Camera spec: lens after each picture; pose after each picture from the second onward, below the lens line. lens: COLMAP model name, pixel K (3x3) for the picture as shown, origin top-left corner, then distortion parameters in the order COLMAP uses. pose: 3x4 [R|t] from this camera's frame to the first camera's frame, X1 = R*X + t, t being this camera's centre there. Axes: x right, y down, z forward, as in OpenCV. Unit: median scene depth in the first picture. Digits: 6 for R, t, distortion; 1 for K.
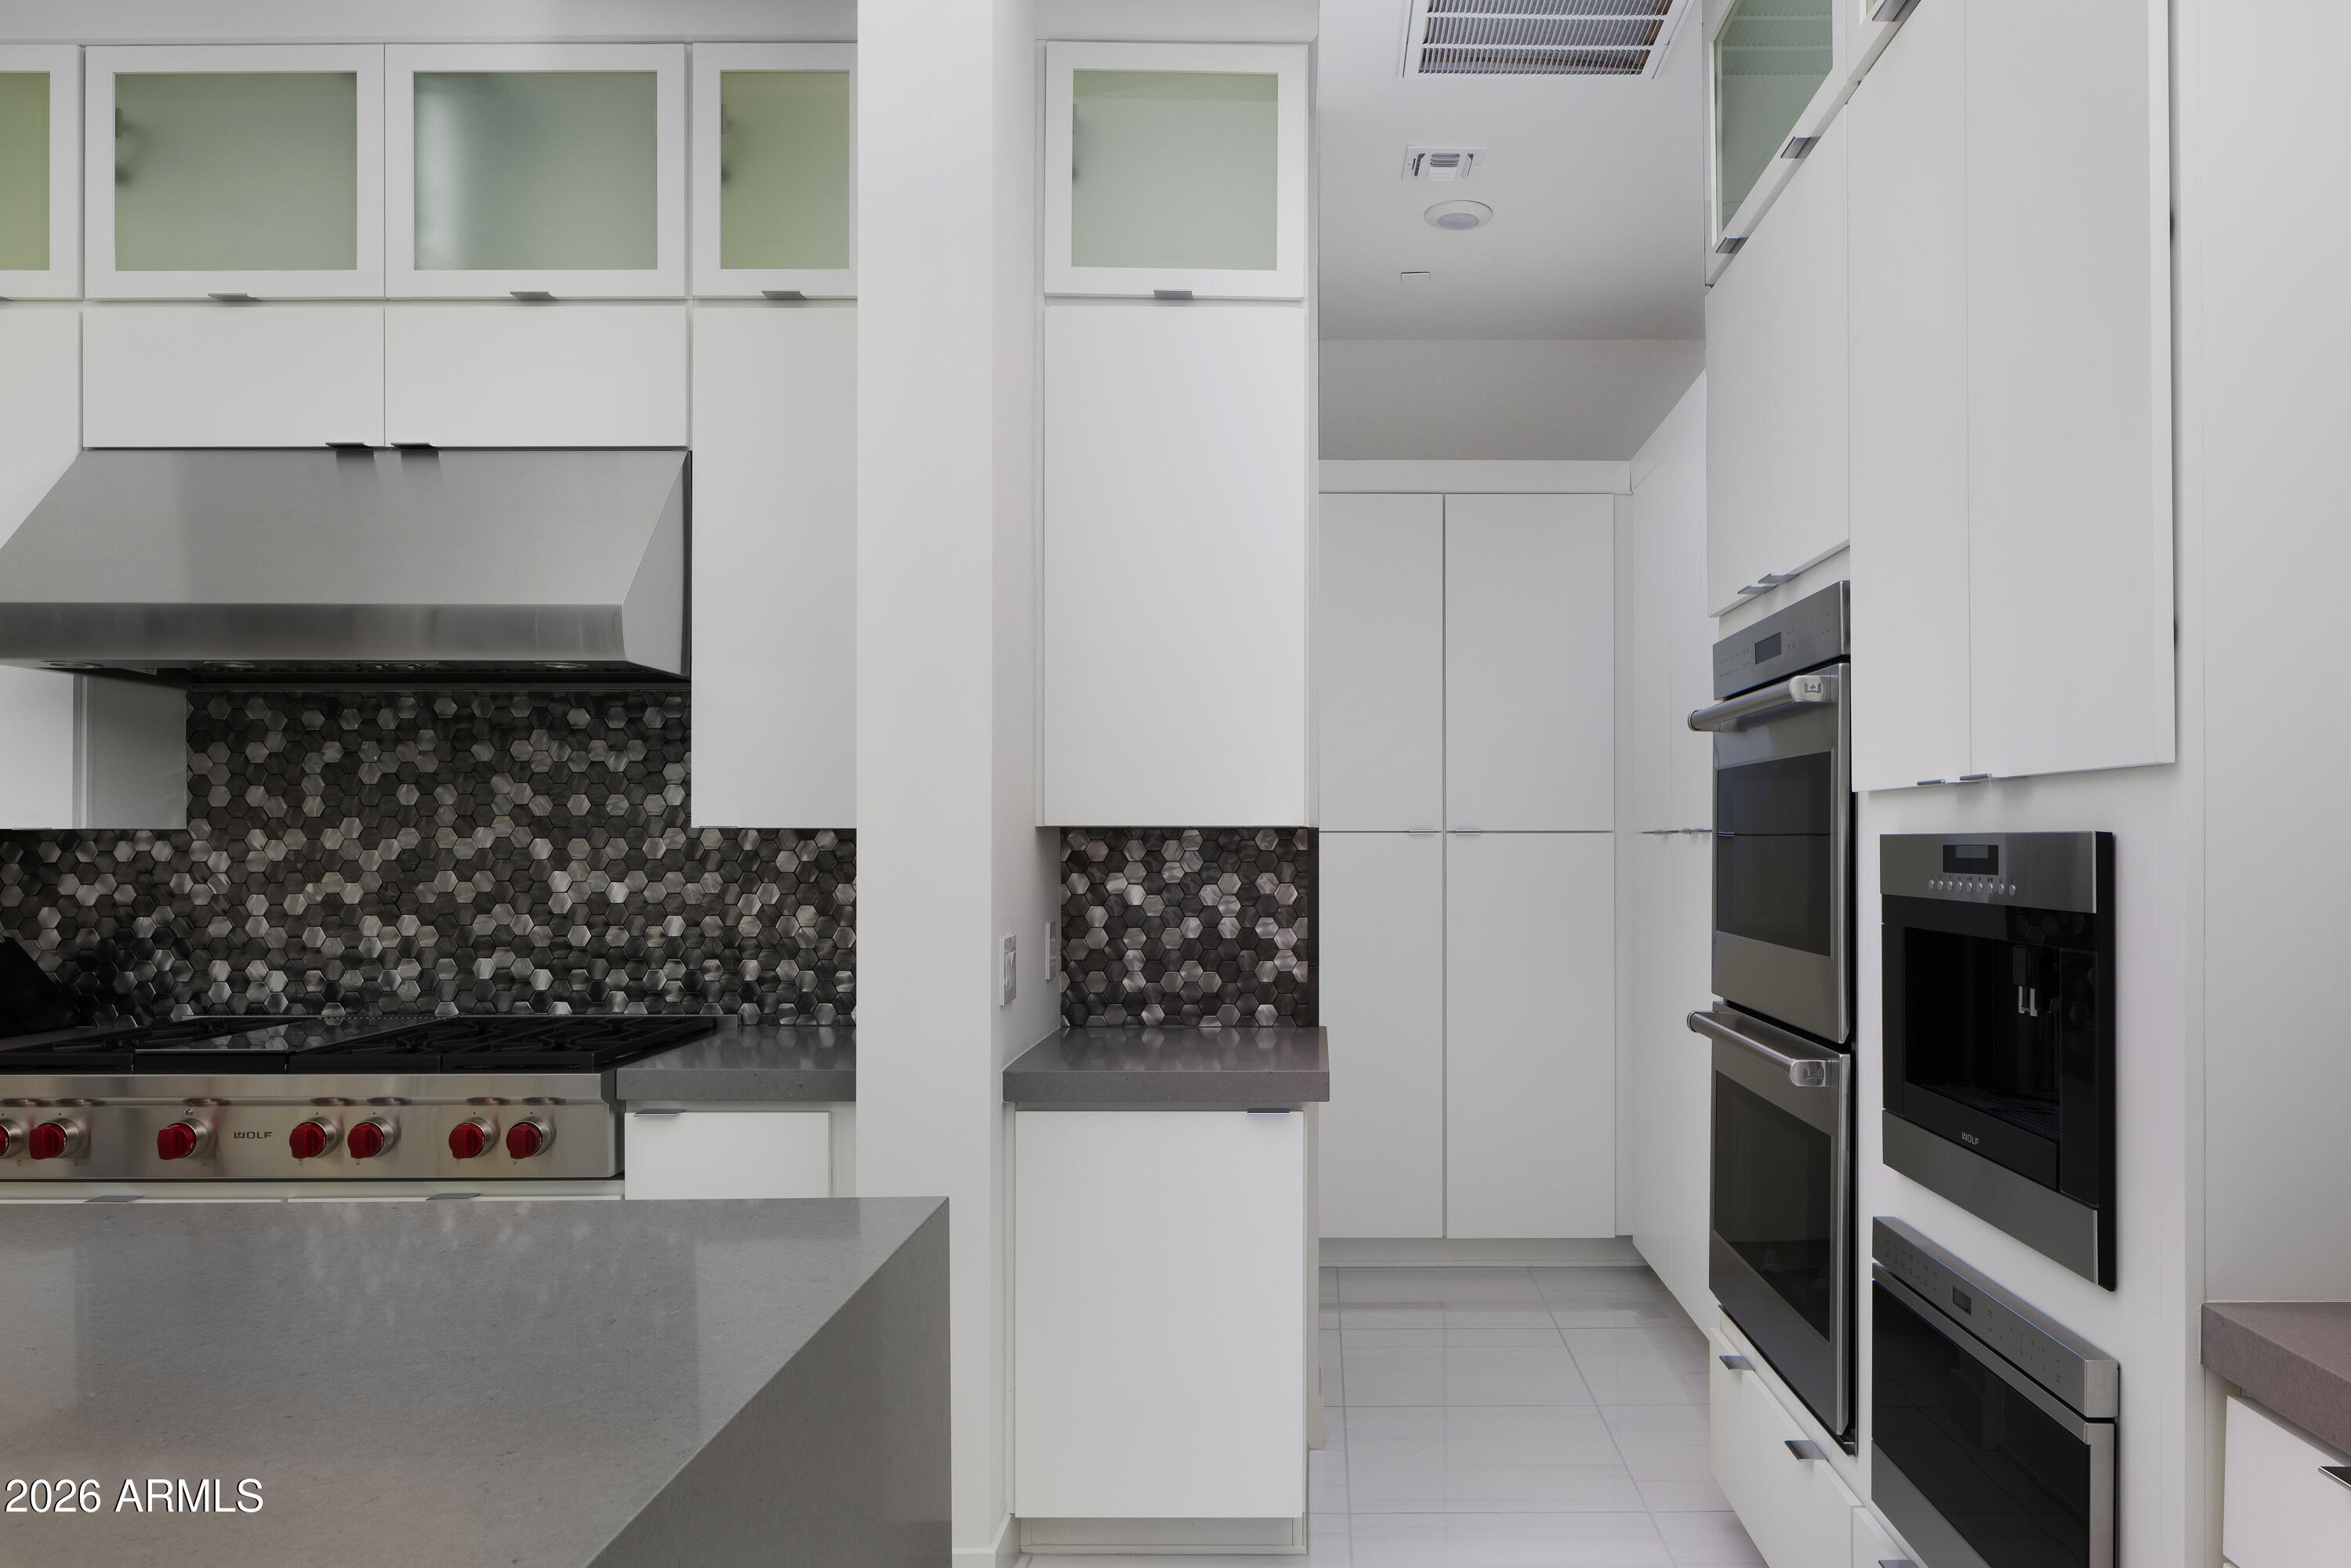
lens RADIAL K [[1624.0, 0, 1329.8], [0, 1624.0, 846.0], [0, 0, 1]] dist [-0.003590, -0.000047]
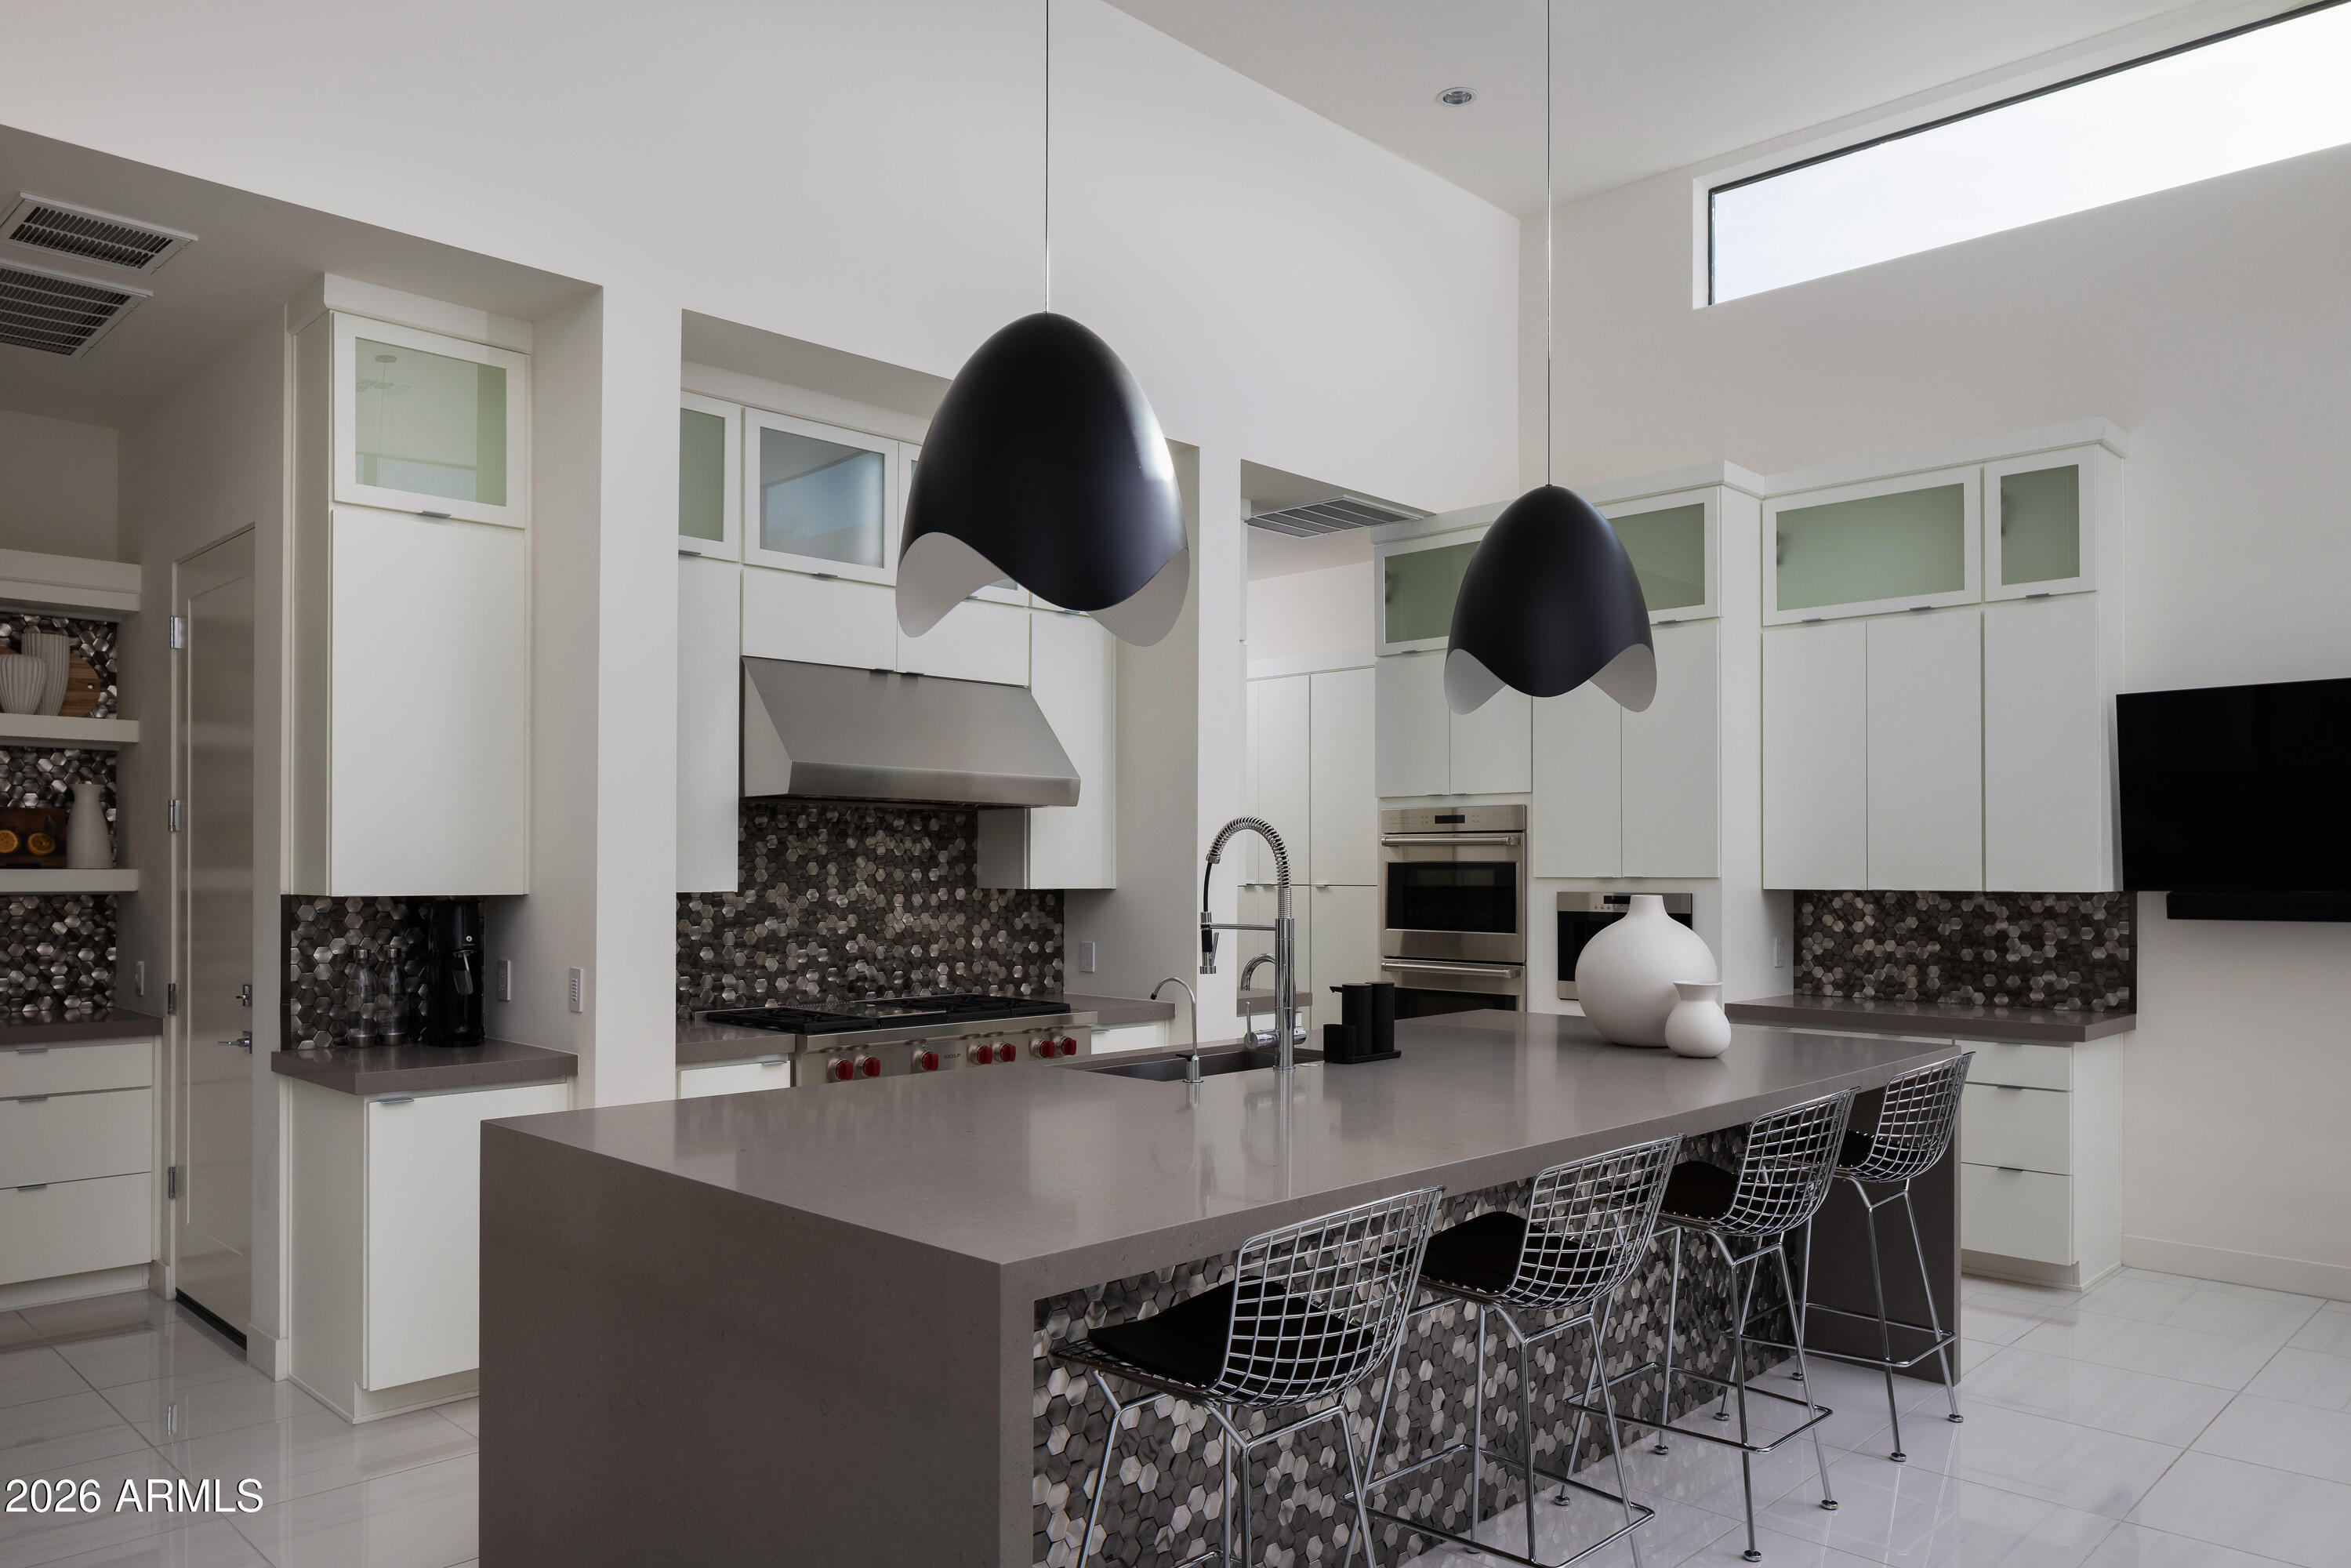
lens RADIAL K [[1597.0, 0, 1164.2], [0, 1597.0, 872.9], [0, 0, 1]] dist [-0.002068, 0.000555]
pose [[0.704219, 0.000946, 0.709982, -1.458285], [0.000352, 0.999999, -0.001681, -0.024269], [-0.709982, 0.001434, 0.704218, -0.379654]]
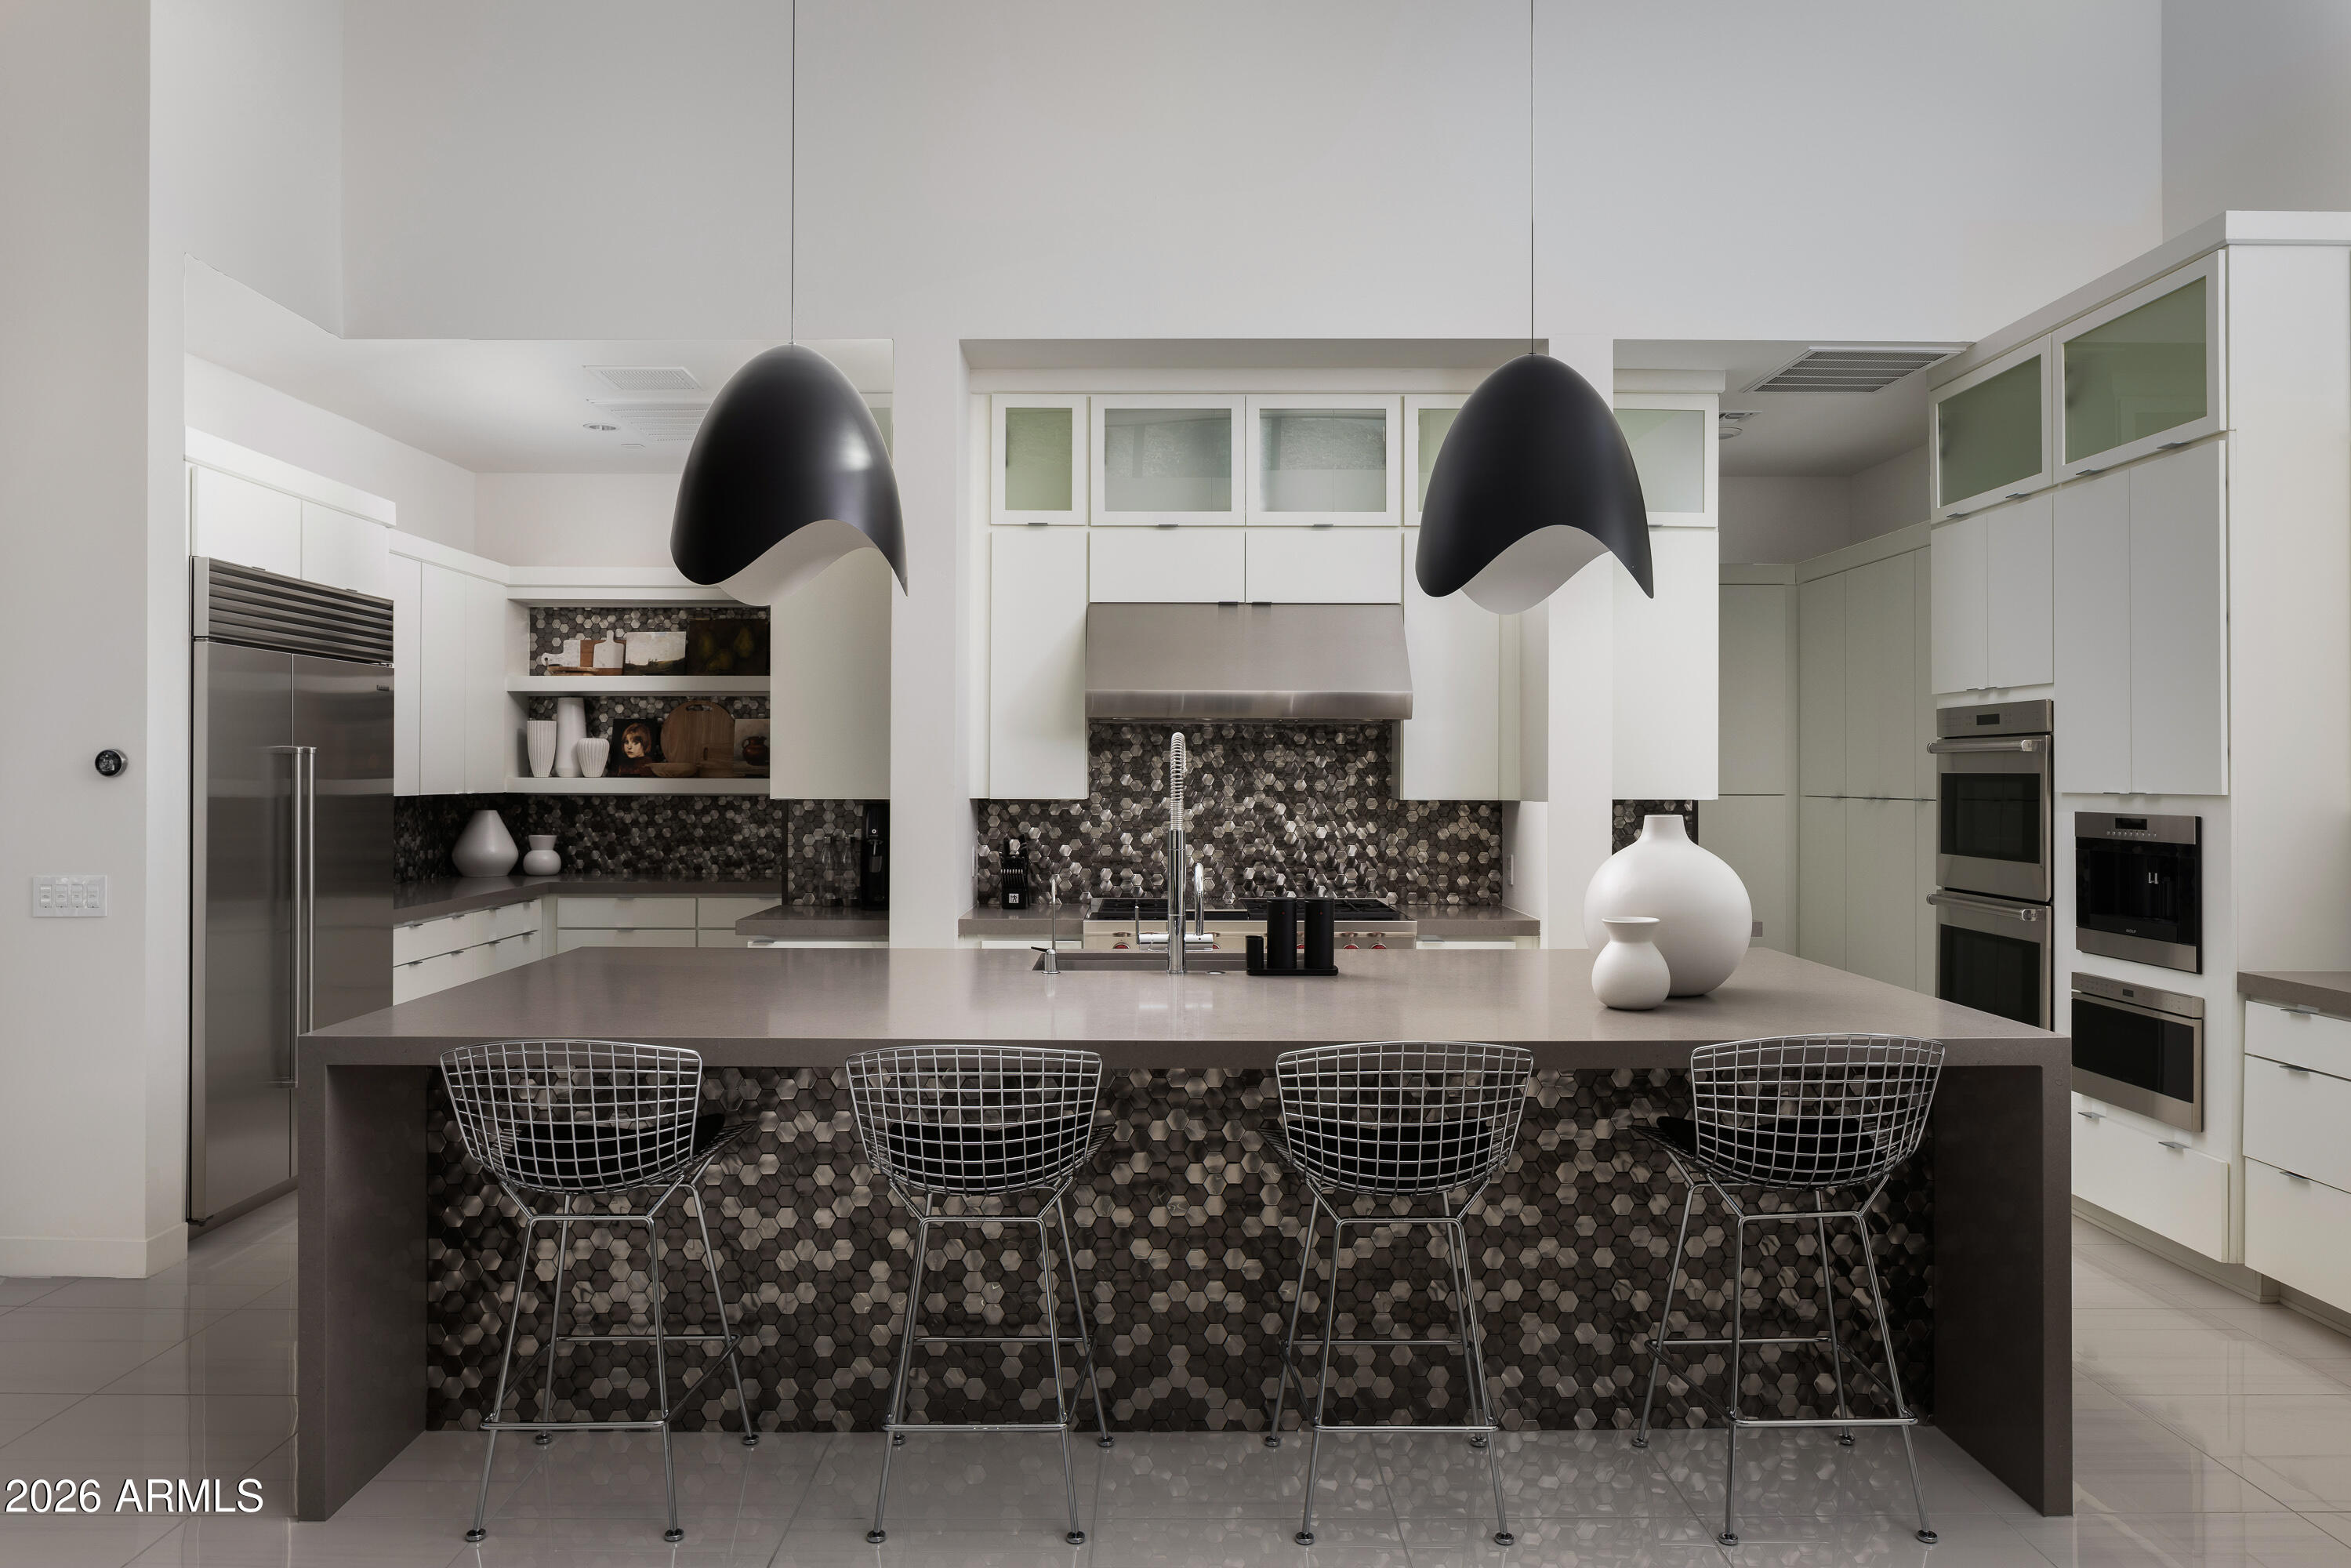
lens RADIAL K [[1593.5, 0, 1175.5], [0, 1593.5, 784.0], [0, 0, 1]] dist [-0.011611, -0.000739]
pose [[0.999995, 0.003300, -0.000012, -0.605925], [-0.003300, 0.999994, 0.001186, -0.028448], [0.000016, -0.001186, 0.999999, -0.821948]]
